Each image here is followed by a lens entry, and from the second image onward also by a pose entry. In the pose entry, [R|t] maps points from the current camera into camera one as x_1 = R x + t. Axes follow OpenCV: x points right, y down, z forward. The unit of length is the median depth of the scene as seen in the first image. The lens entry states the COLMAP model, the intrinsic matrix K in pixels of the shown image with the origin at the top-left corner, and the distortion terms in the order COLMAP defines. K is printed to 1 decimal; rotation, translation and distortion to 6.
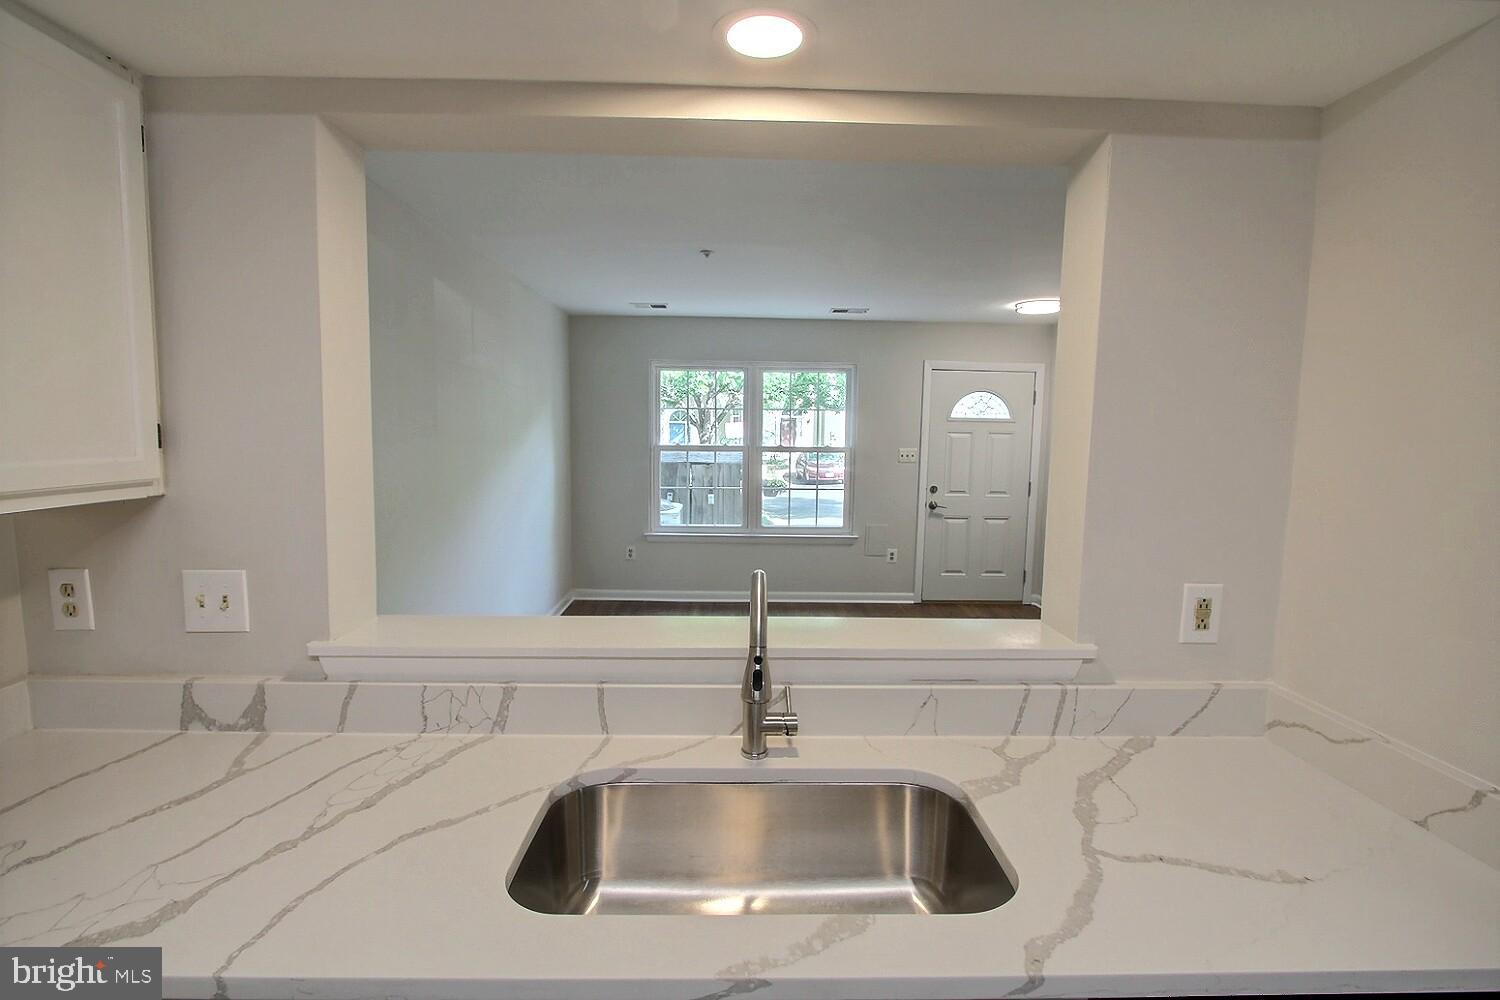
lens RADIAL K [[689.1, 0, 751.1], [0, 689.1, 505.3], [0, 0, 1]] dist [-0.017024, 0.000560]
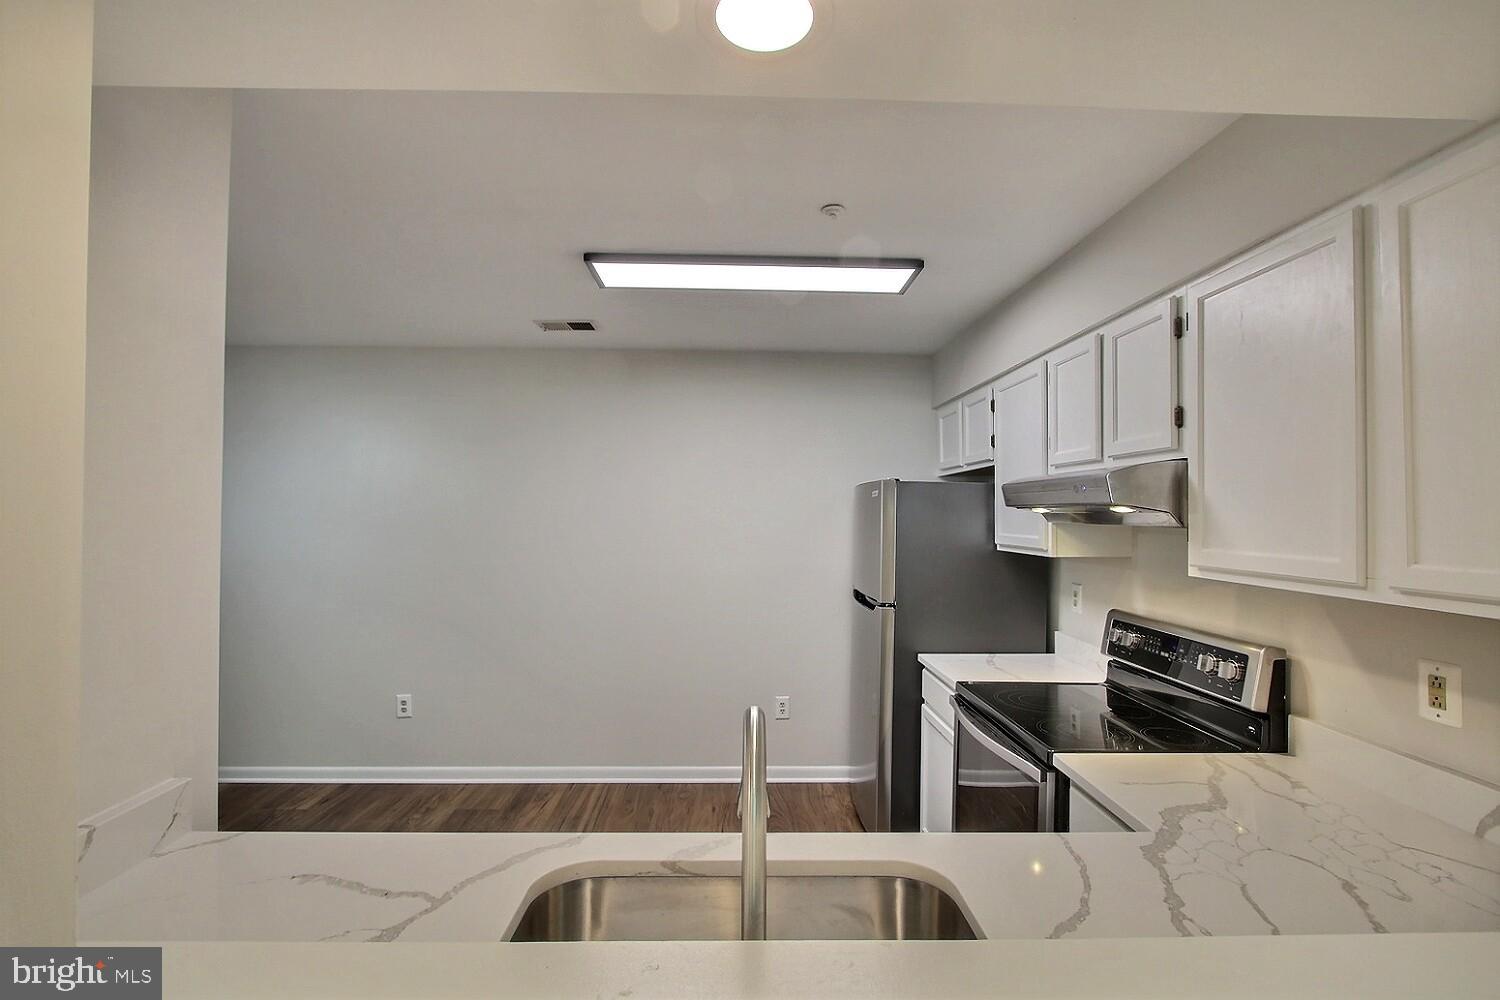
lens RADIAL K [[689.1, 0, 751.1], [0, 689.1, 505.3], [0, 0, 1]] dist [-0.017024, 0.000560]
pose [[-0.999674, -0.025545, 0.000107, 0.003837], [-0.025414, 0.994970, 0.096895, -0.038417], [-0.002581, 0.096861, -0.995295, 0.335813]]
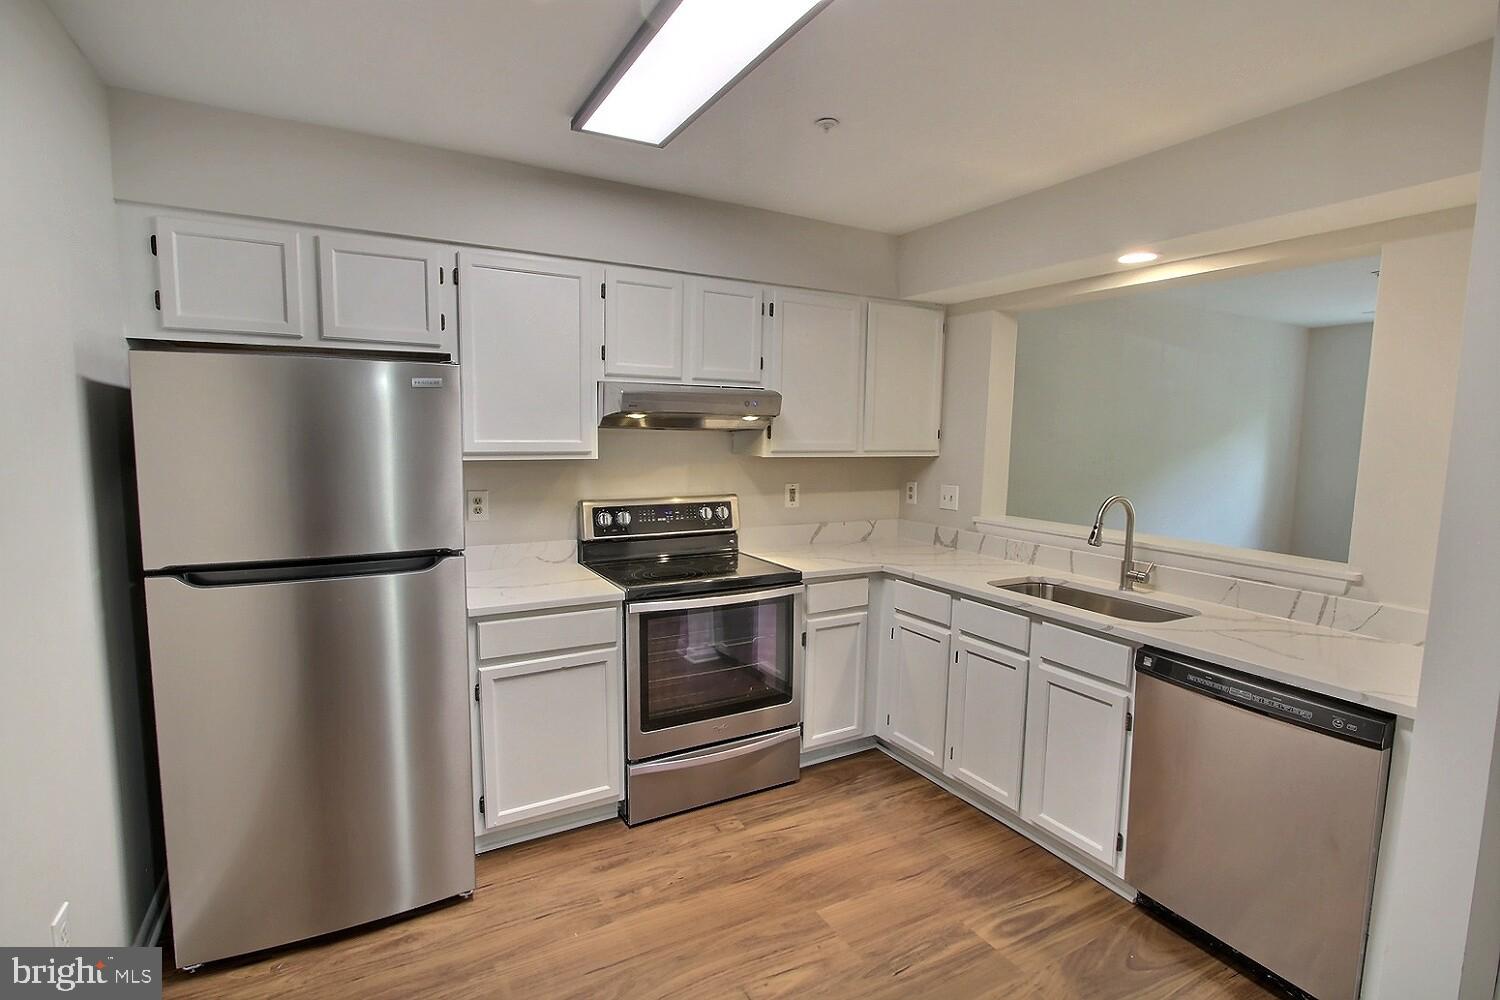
lens RADIAL K [[714.7, 0, 753.5], [0, 714.7, 501.7], [0, 0, 1]] dist [-0.017505, 0.001028]
pose [[0.473319, 0.083959, -0.876881, 0.285716], [-0.103837, 0.993825, 0.039107, 0.028823], [0.874750, 0.072543, 0.479115, -0.218668]]
